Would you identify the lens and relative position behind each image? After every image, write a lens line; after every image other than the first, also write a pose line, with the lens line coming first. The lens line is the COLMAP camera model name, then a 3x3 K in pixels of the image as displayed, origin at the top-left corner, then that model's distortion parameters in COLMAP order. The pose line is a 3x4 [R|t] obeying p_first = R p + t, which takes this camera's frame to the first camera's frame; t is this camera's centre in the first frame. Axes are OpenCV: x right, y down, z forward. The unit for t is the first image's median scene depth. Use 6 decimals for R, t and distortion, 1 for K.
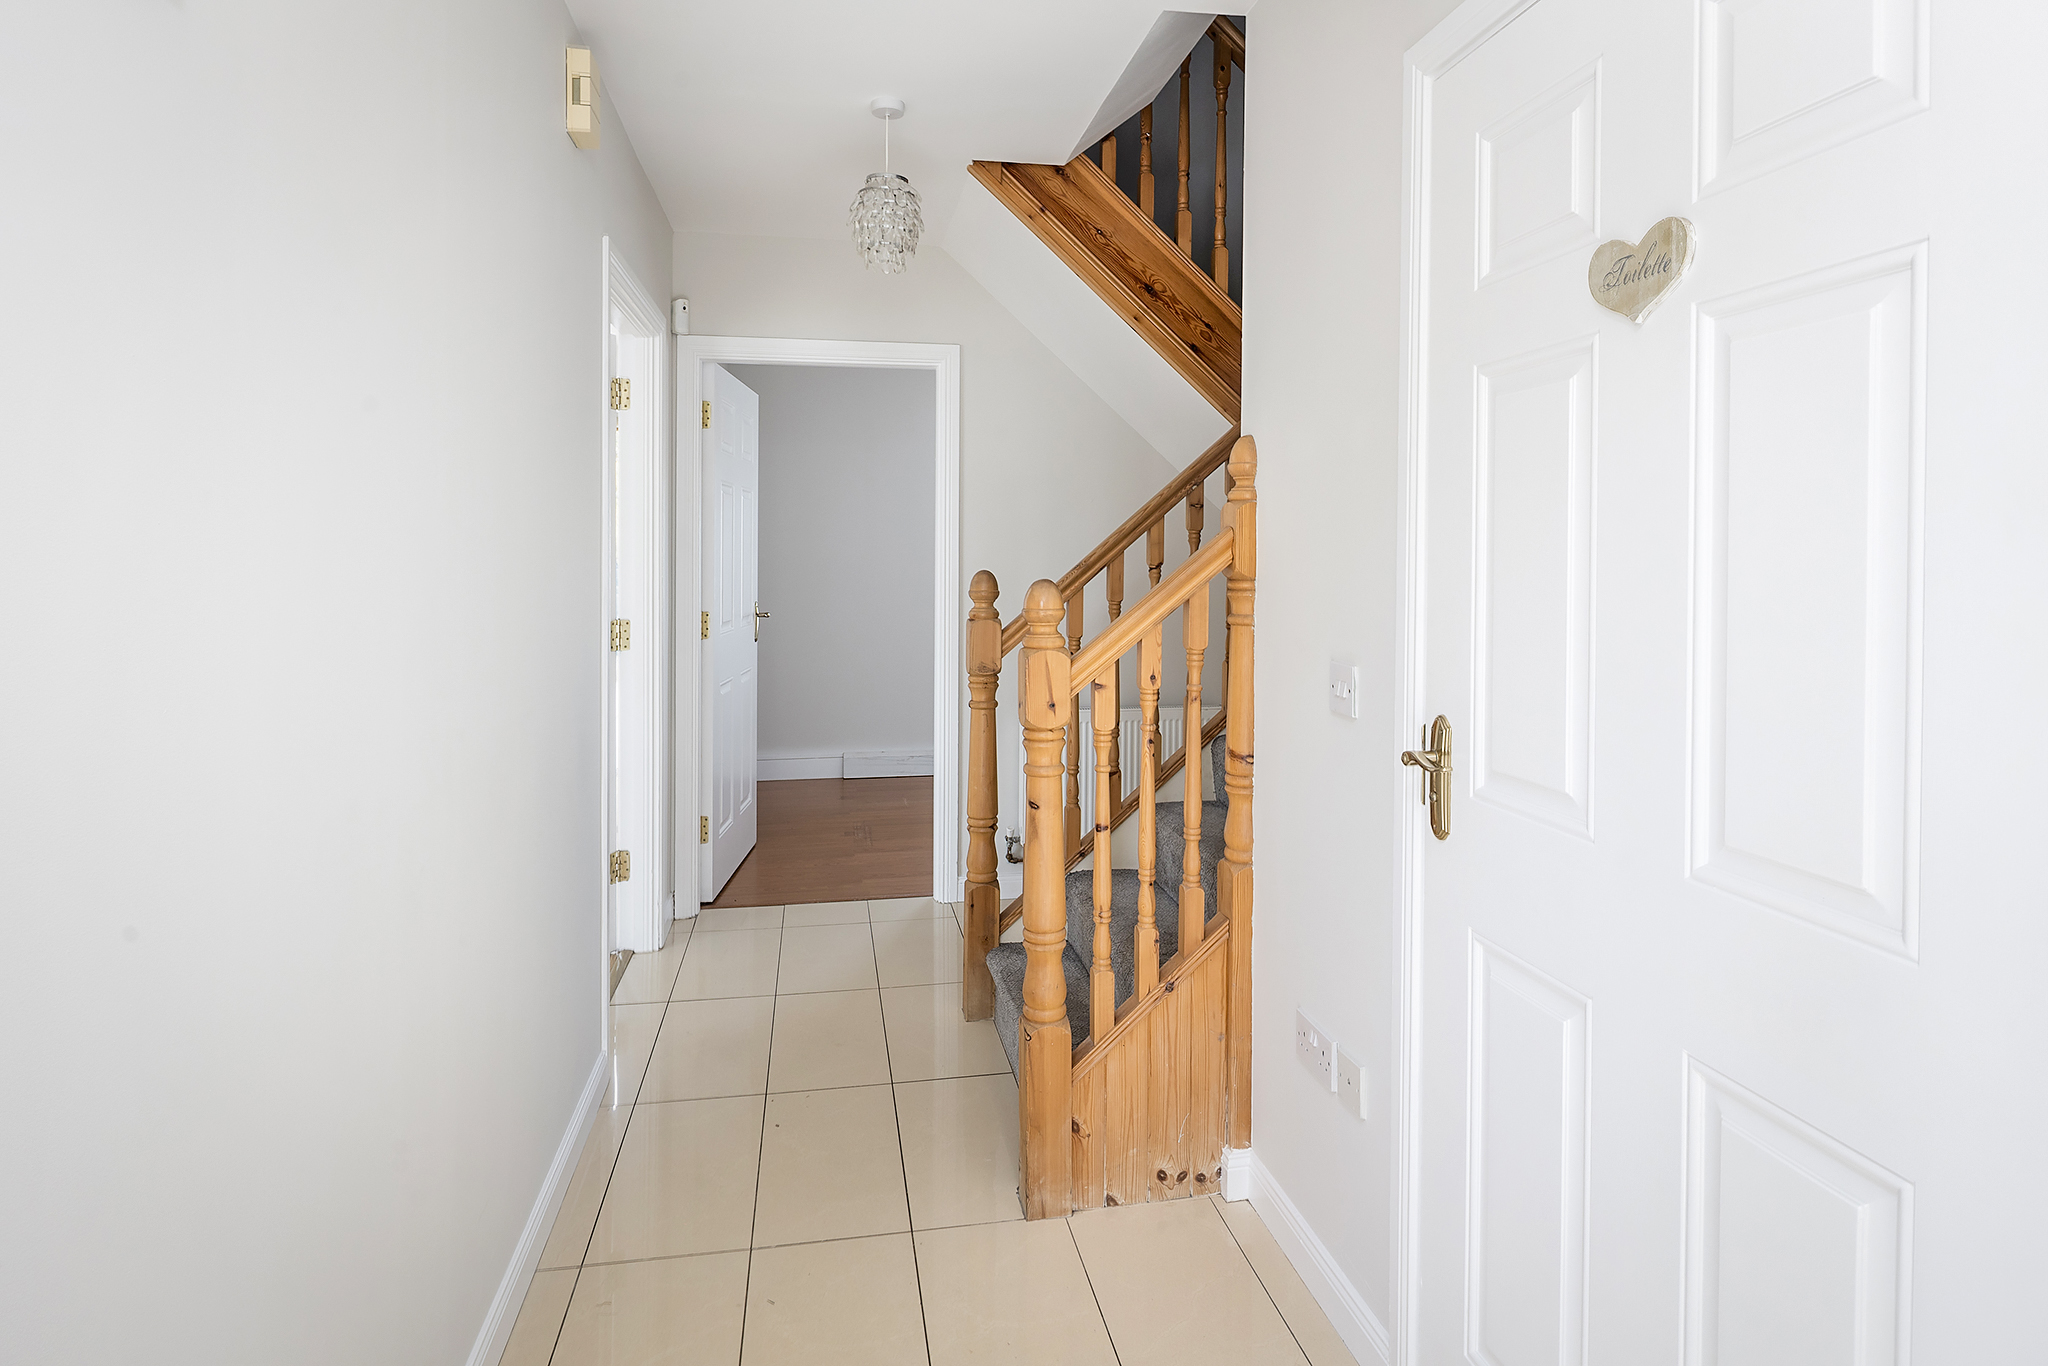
lens RADIAL K [[1041.8, 0, 1019.6], [0, 1041.8, 561.1], [0, 0, 1]] dist [0.001023, -0.001879]
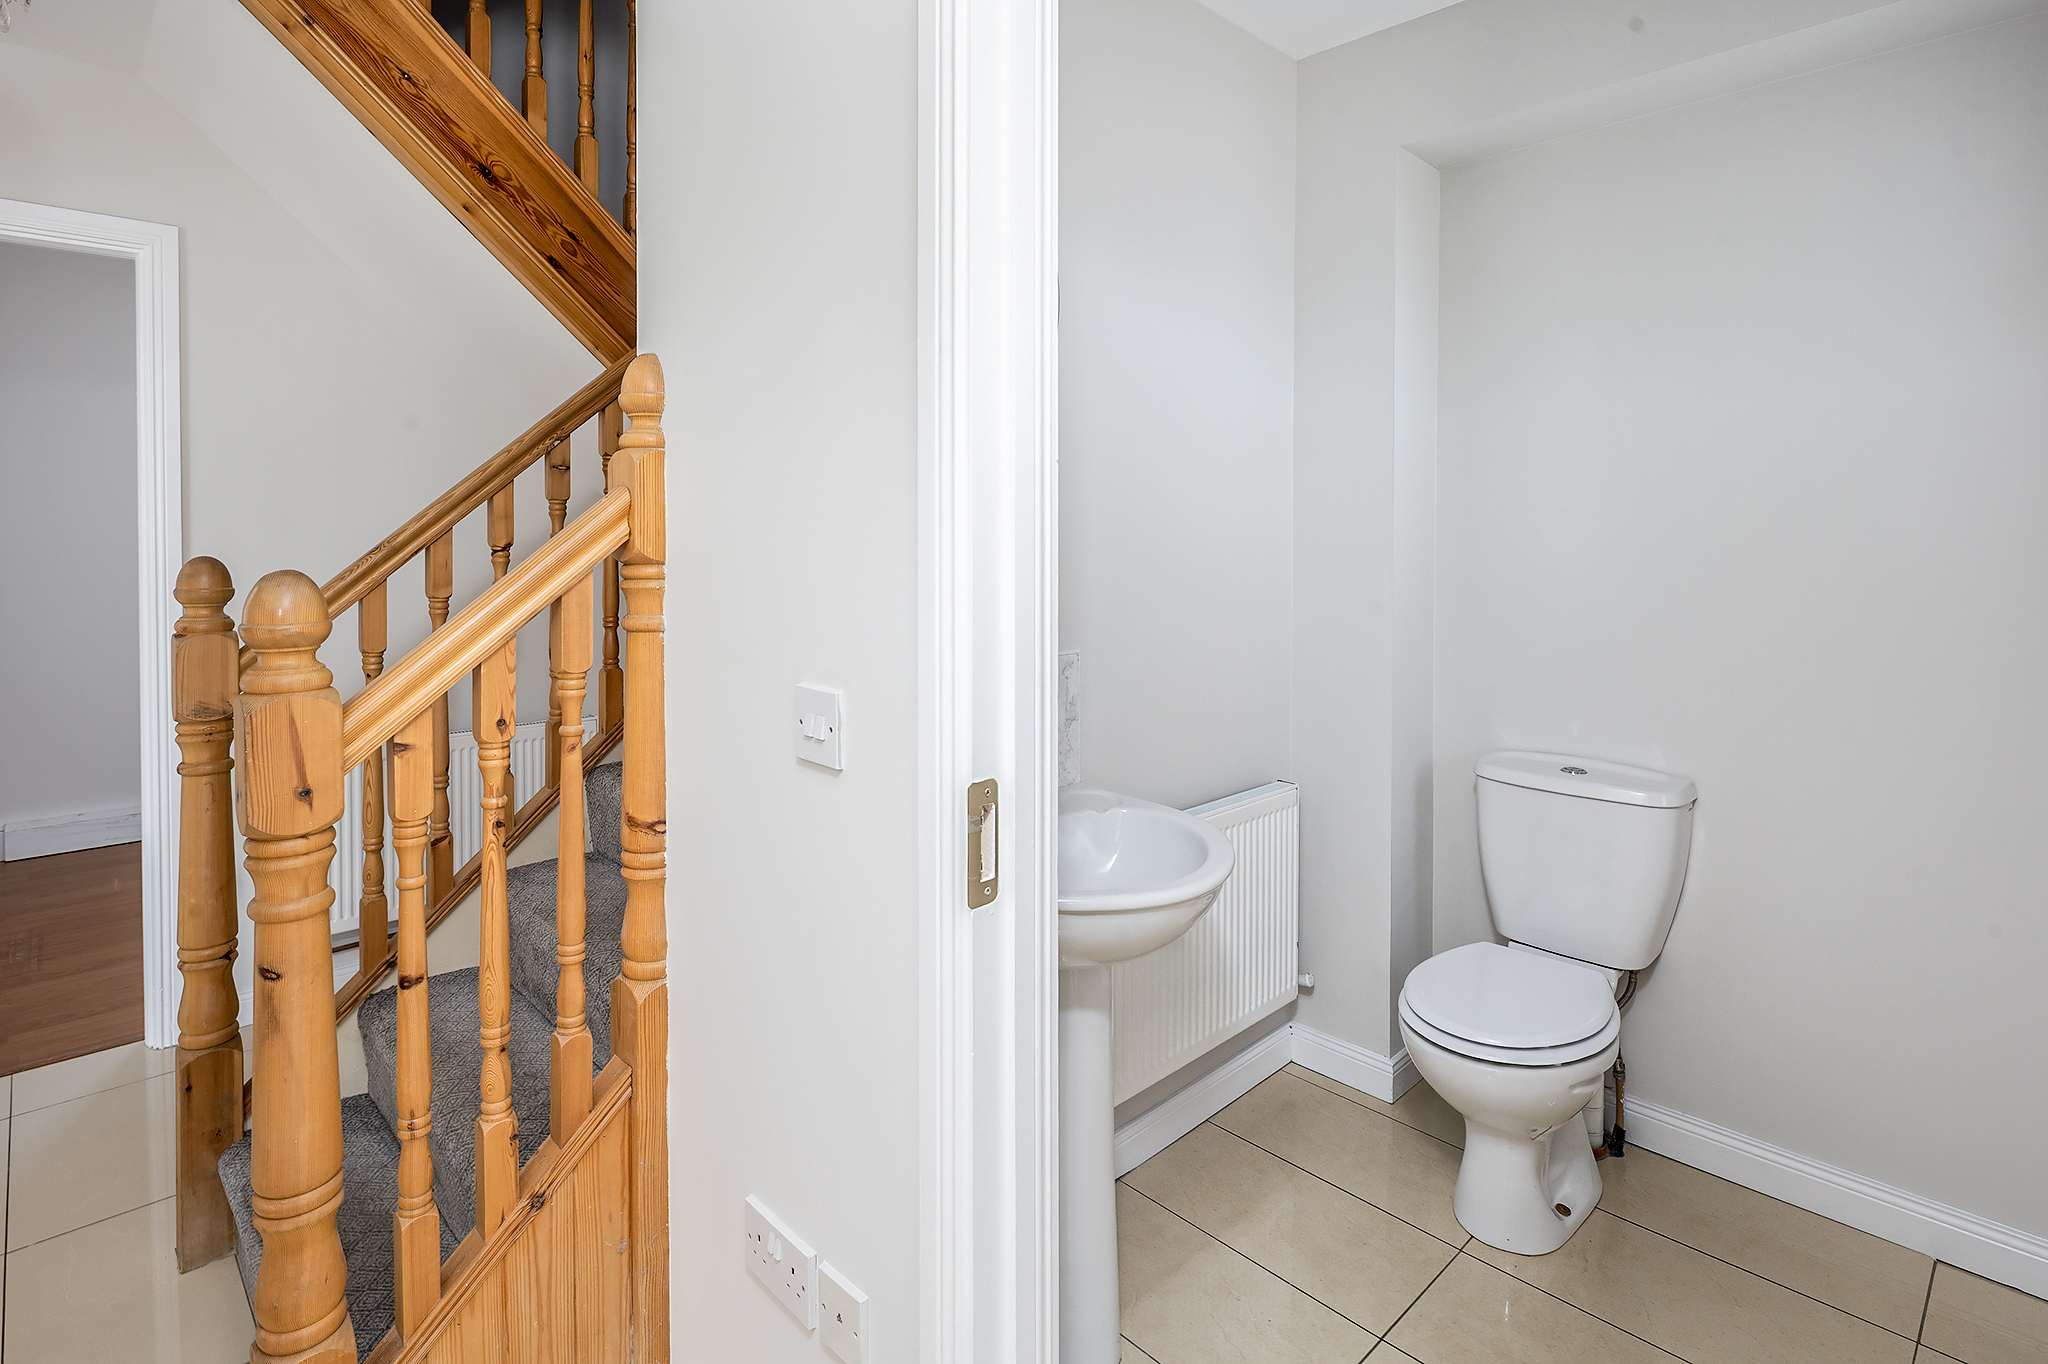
lens RADIAL K [[1041.8, 0, 1019.6], [0, 1041.8, 560.1], [0, 0, 1]] dist [0.001023, -0.001879]
pose [[0.829491, -0.015706, 0.558299, 0.024741], [0.006461, 0.999808, 0.018526, 0.002409], [-0.558482, -0.011759, 0.829433, 0.198707]]
